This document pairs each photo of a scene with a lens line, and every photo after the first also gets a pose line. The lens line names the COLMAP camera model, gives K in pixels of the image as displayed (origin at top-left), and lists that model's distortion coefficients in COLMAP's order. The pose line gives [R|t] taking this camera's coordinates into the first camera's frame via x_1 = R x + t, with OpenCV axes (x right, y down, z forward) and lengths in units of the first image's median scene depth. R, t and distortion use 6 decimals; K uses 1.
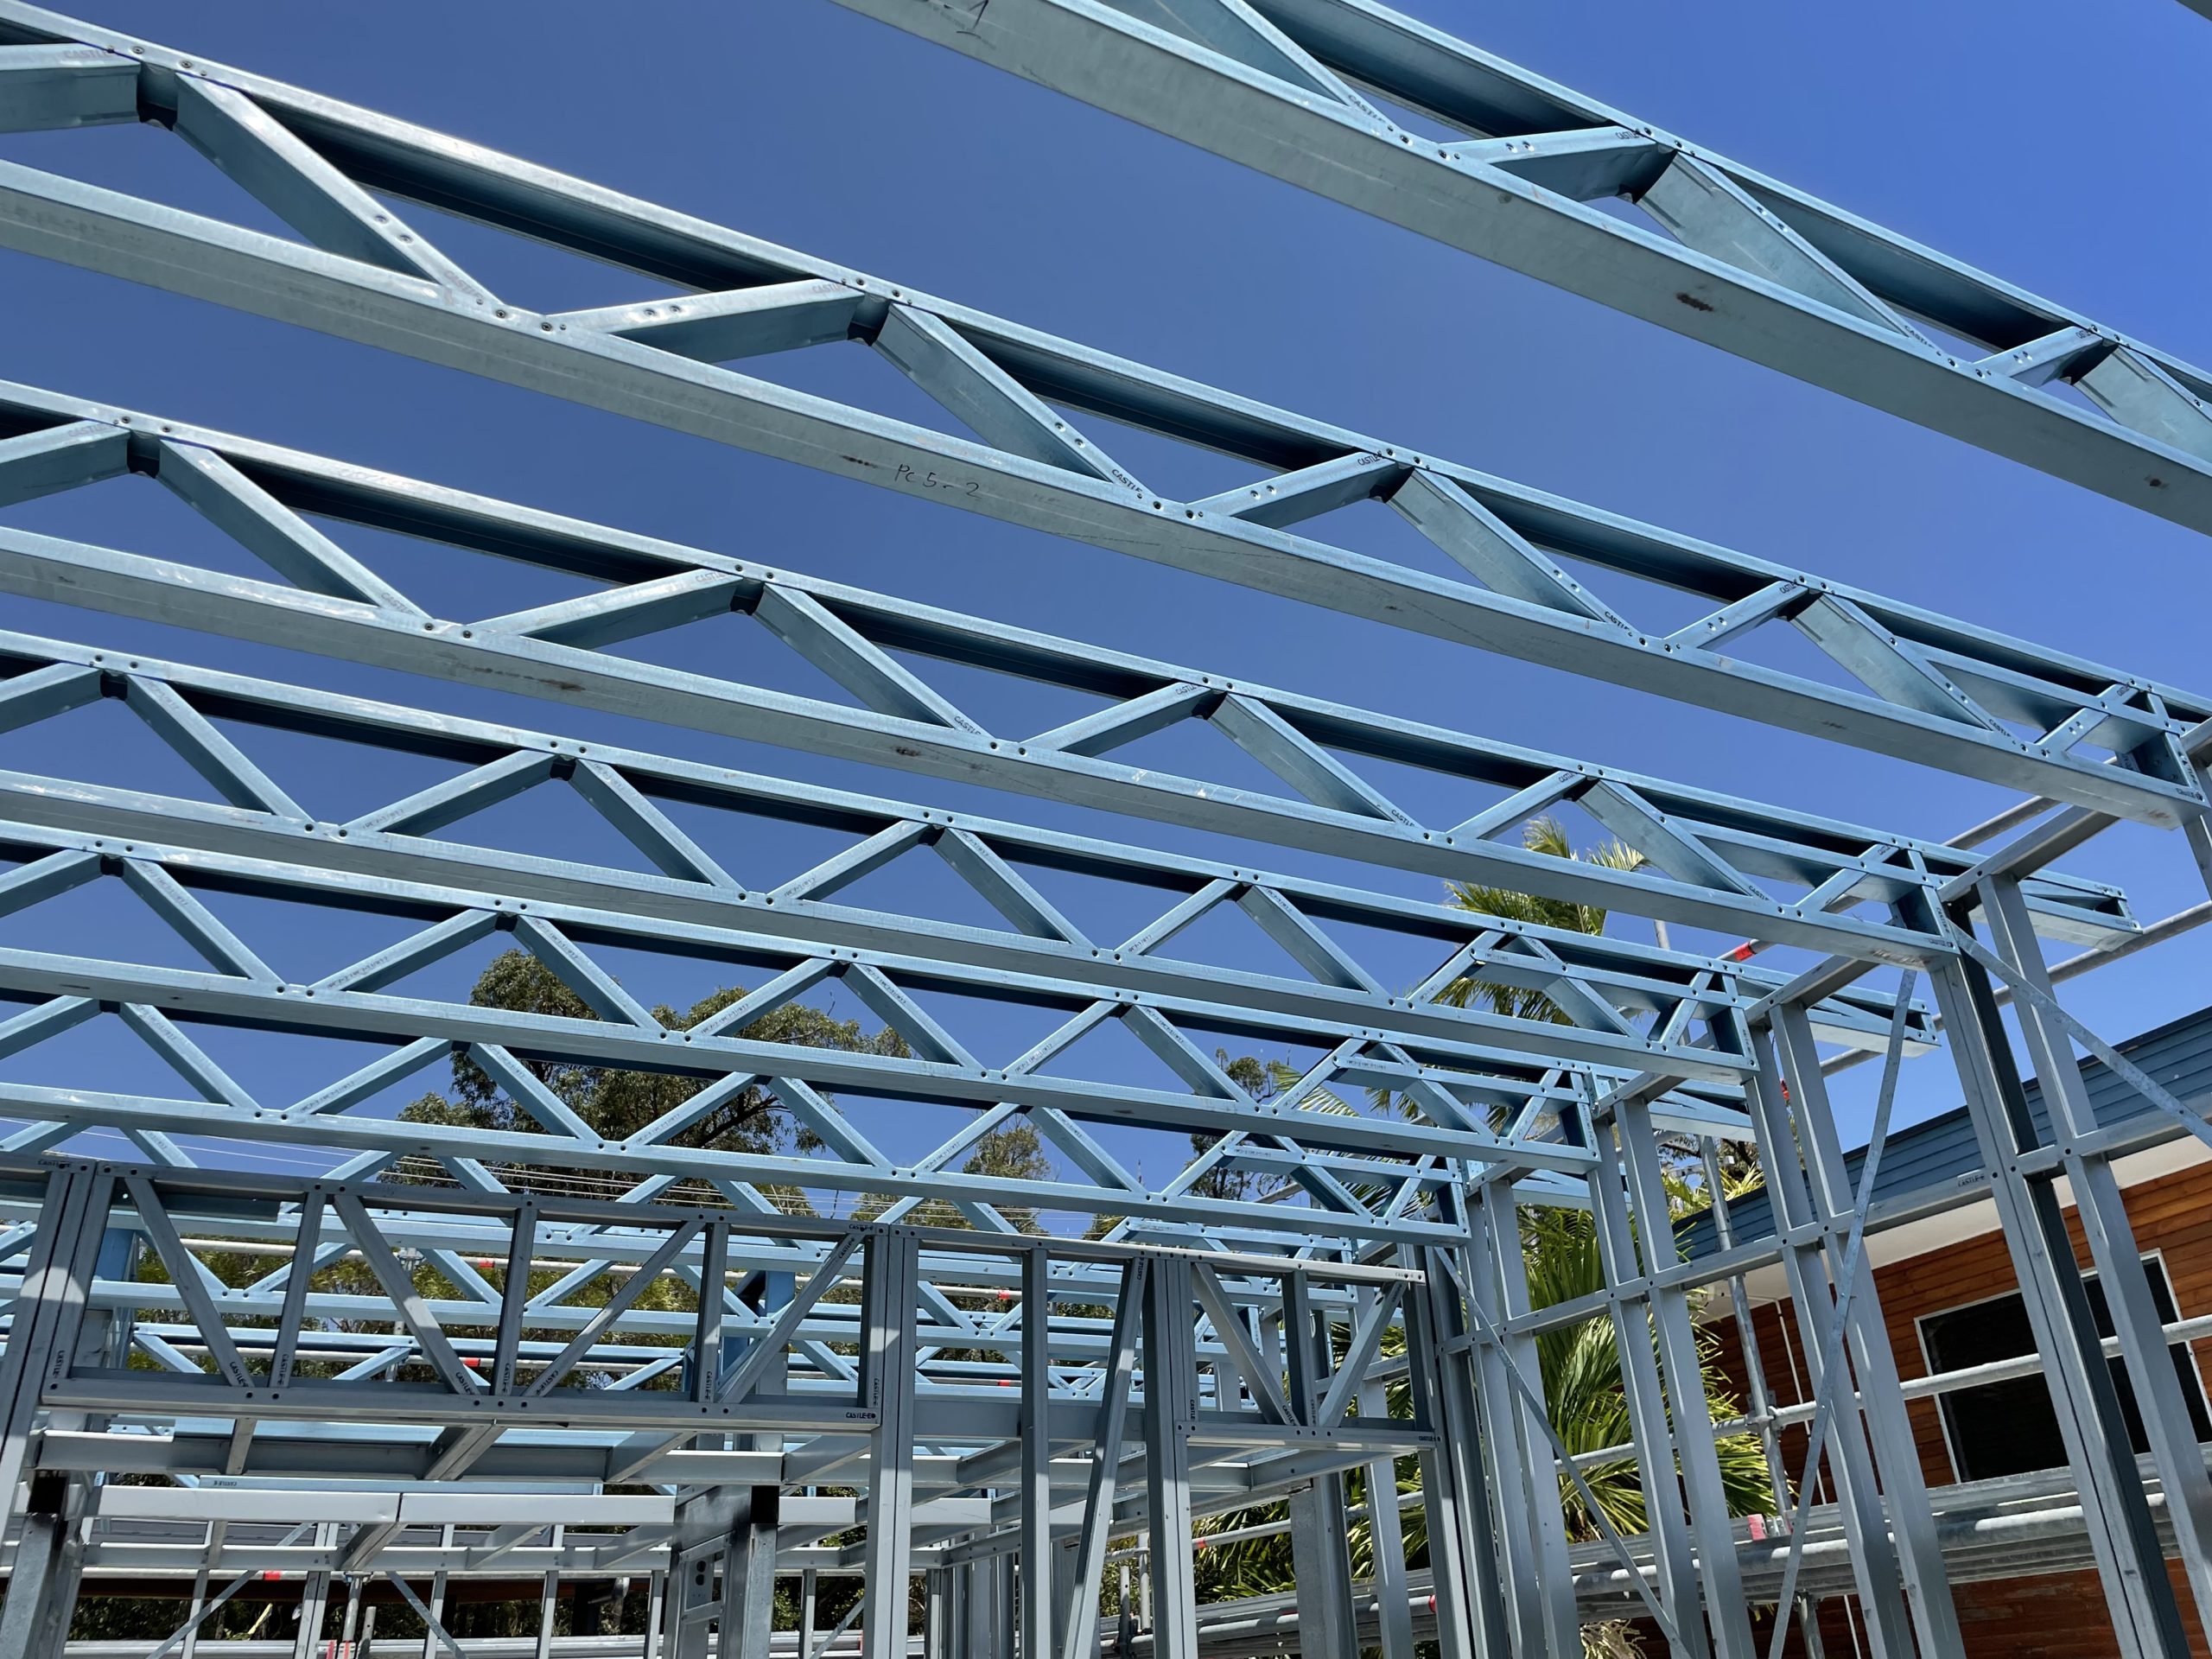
lens RADIAL K [[1709.8, 0, 1106.0], [0, 1709.8, 829.5], [0, 0, 1]] dist [0.044464, -0.054057]
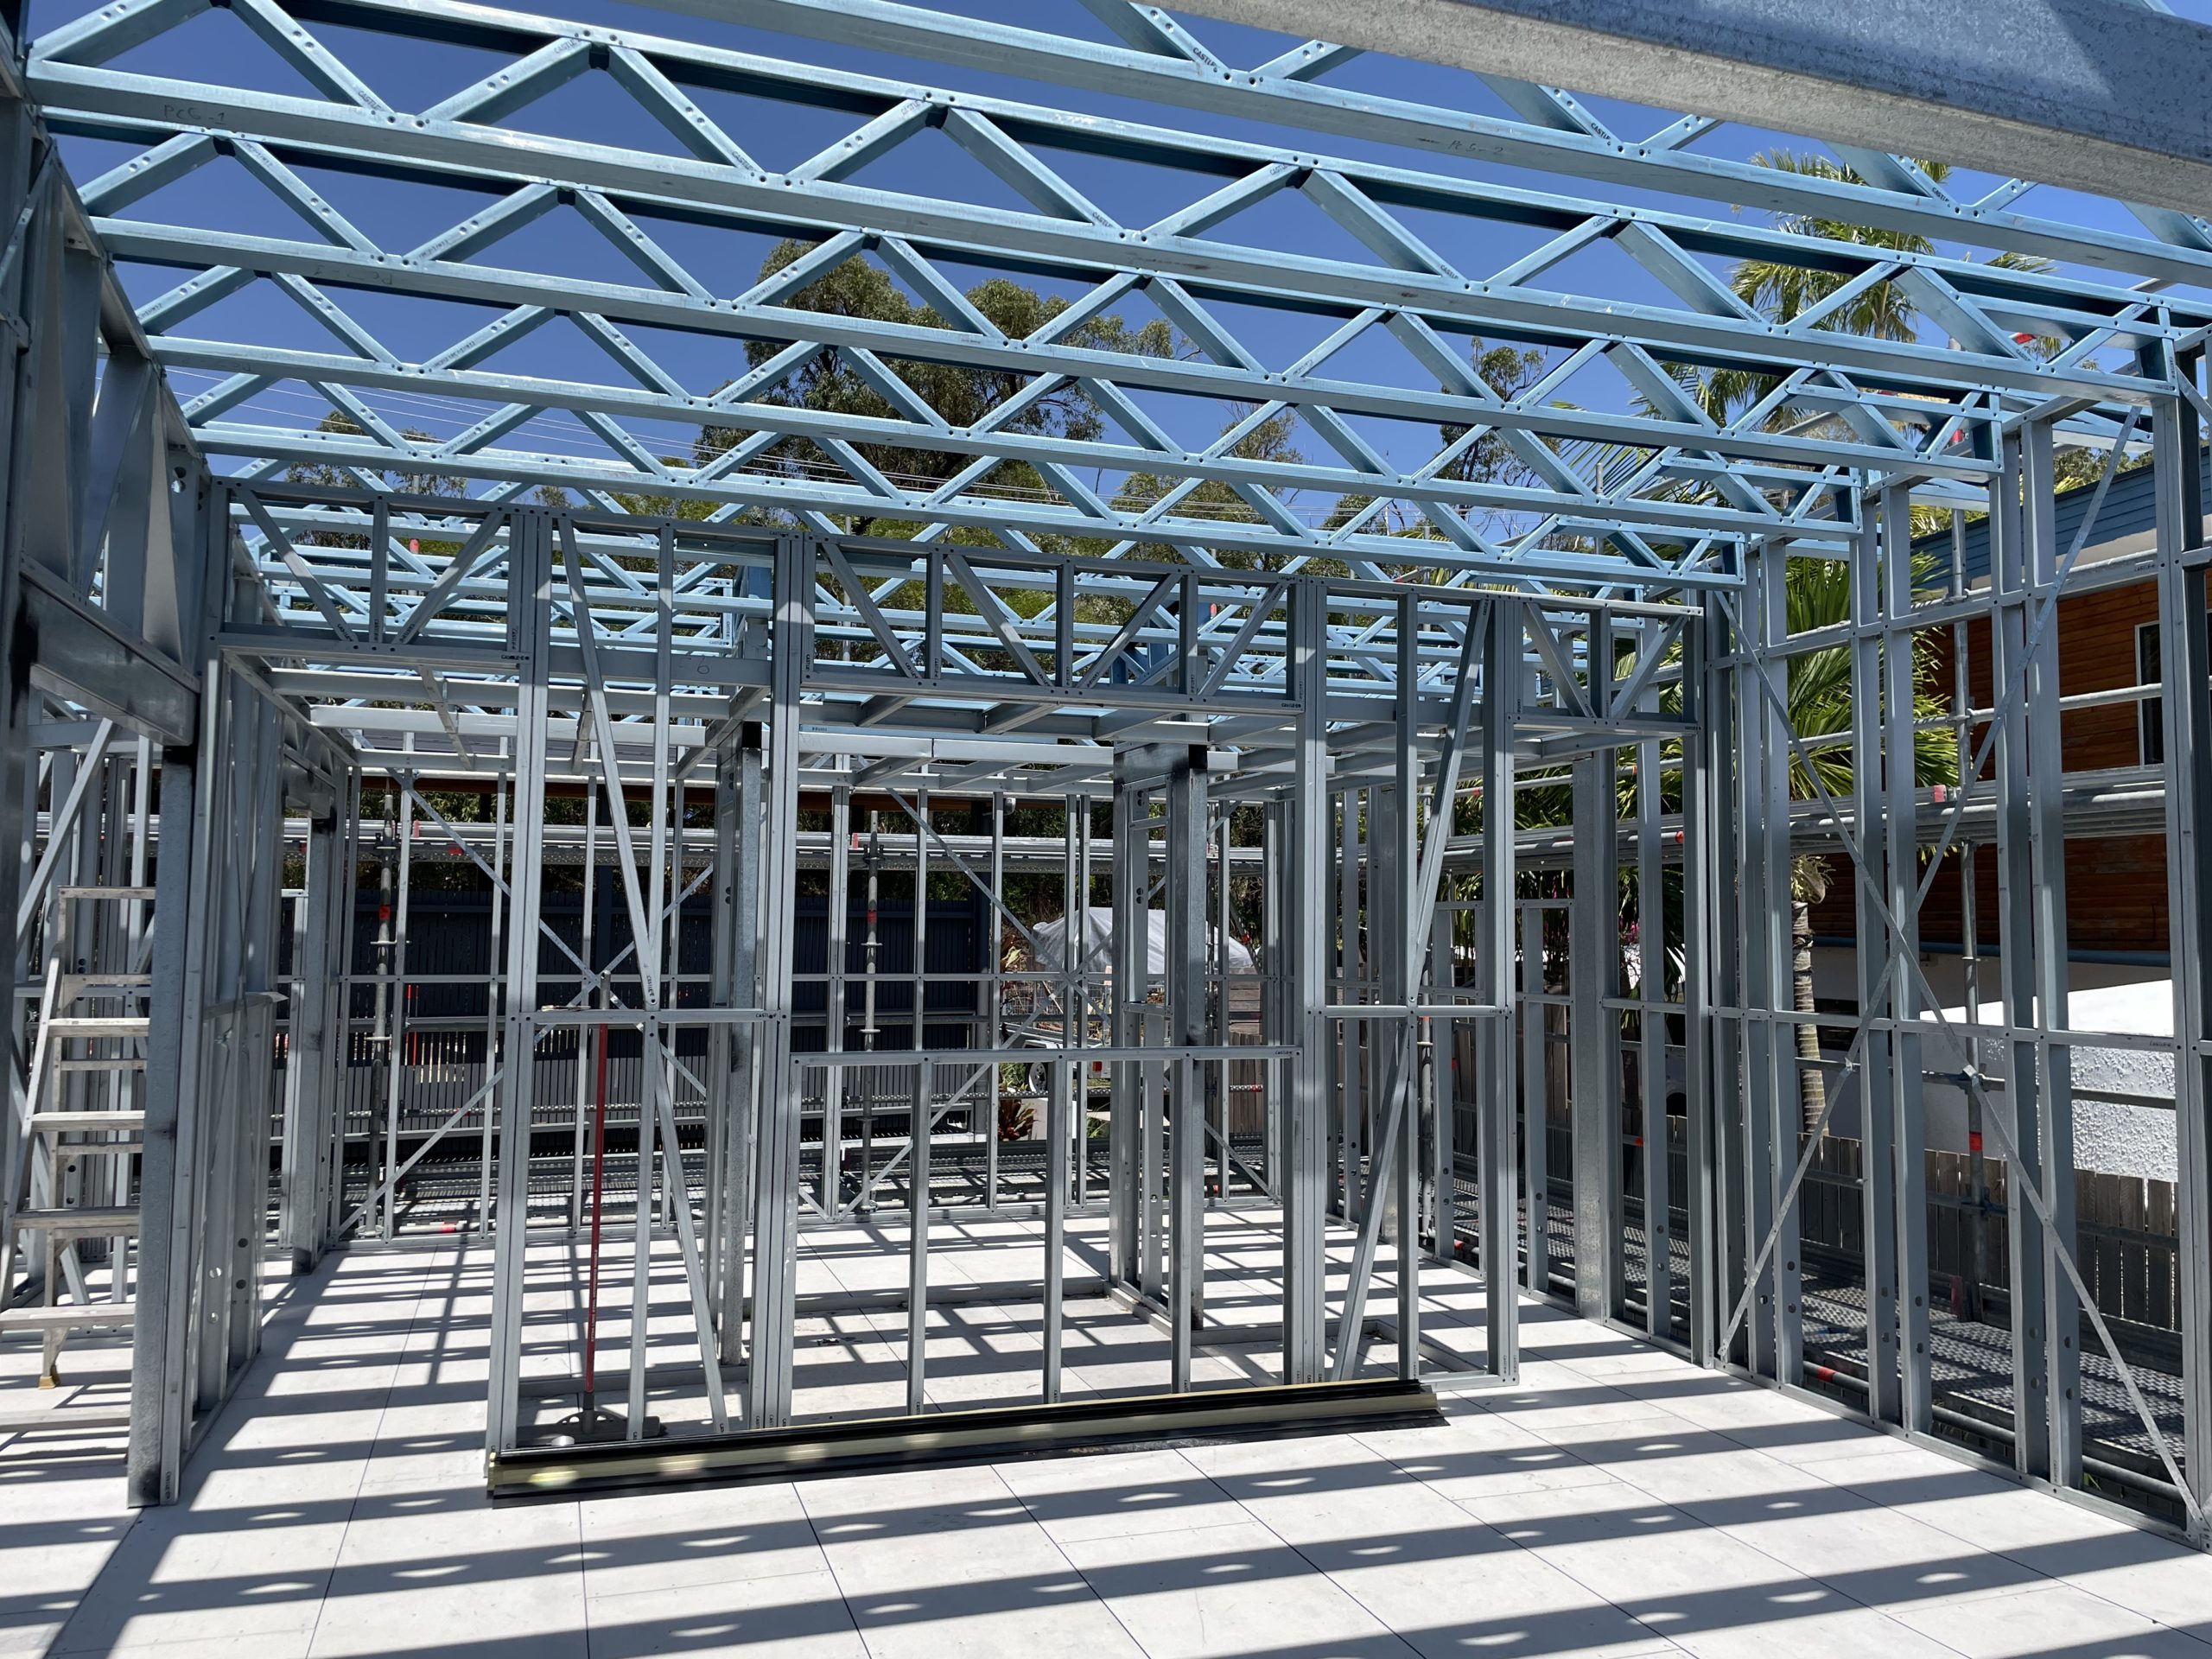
lens RADIAL K [[1700.8, 0, 1106.0], [0, 1700.8, 829.5], [0, 0, 1]] dist [0.162824, -0.205967]
pose [[0.991975, 0.037360, -0.120792, -0.106668], [0.015463, 0.912332, 0.409160, -0.143867], [0.125489, -0.407744, 0.904432, -0.340403]]
